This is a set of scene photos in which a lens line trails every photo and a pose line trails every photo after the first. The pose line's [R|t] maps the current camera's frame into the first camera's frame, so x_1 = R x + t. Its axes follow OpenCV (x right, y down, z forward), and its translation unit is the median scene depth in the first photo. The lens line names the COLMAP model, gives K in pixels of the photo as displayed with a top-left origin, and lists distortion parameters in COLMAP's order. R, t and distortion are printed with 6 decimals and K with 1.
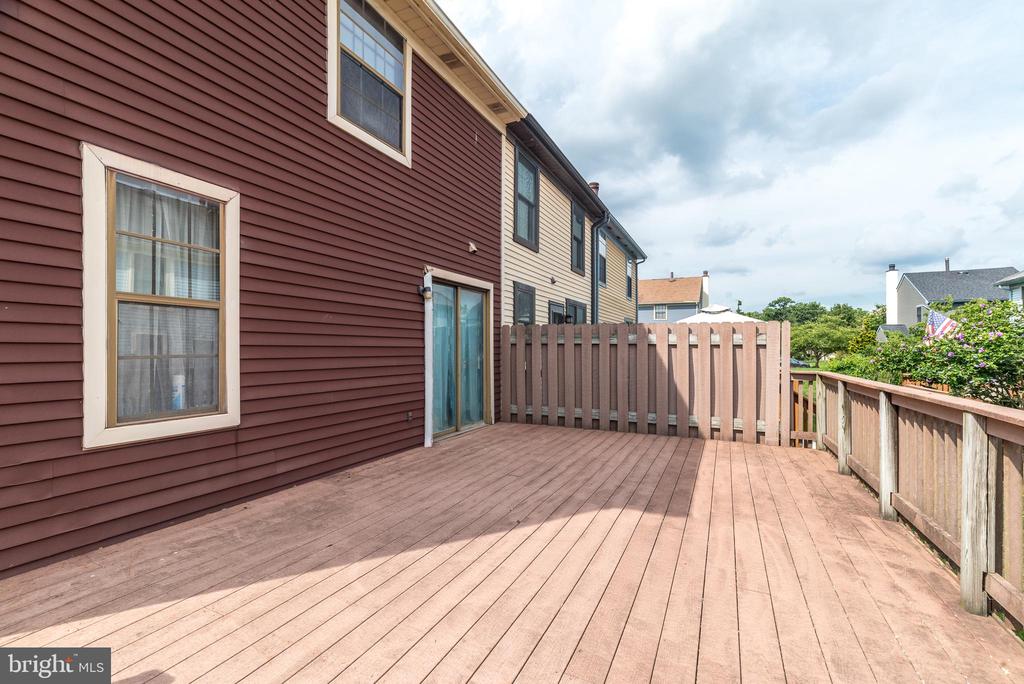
lens RADIAL K [[438.3, 0, 510.1], [0, 438.3, 345.2], [0, 0, 1]] dist [0.003521, -0.000103]
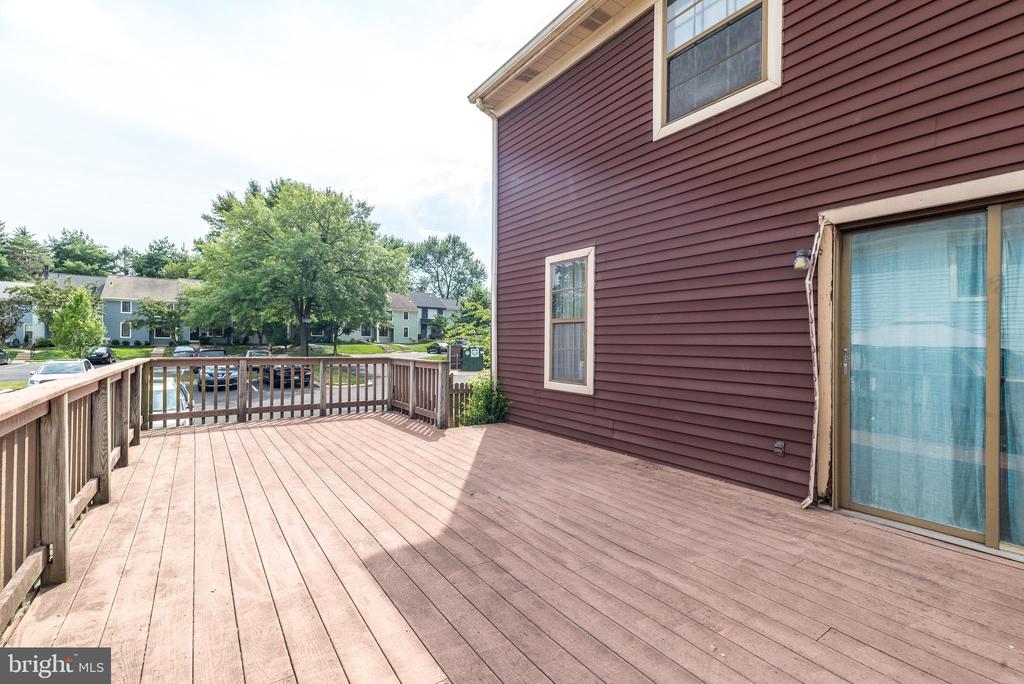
lens RADIAL K [[438.3, 0, 510.1], [0, 438.3, 345.2], [0, 0, 1]] dist [0.003521, -0.000103]
pose [[-0.475055, -0.012699, -0.879864, 0.762916], [-0.012612, 0.999891, -0.007623, 0.017833], [0.879865, 0.007475, -0.475164, 1.266944]]
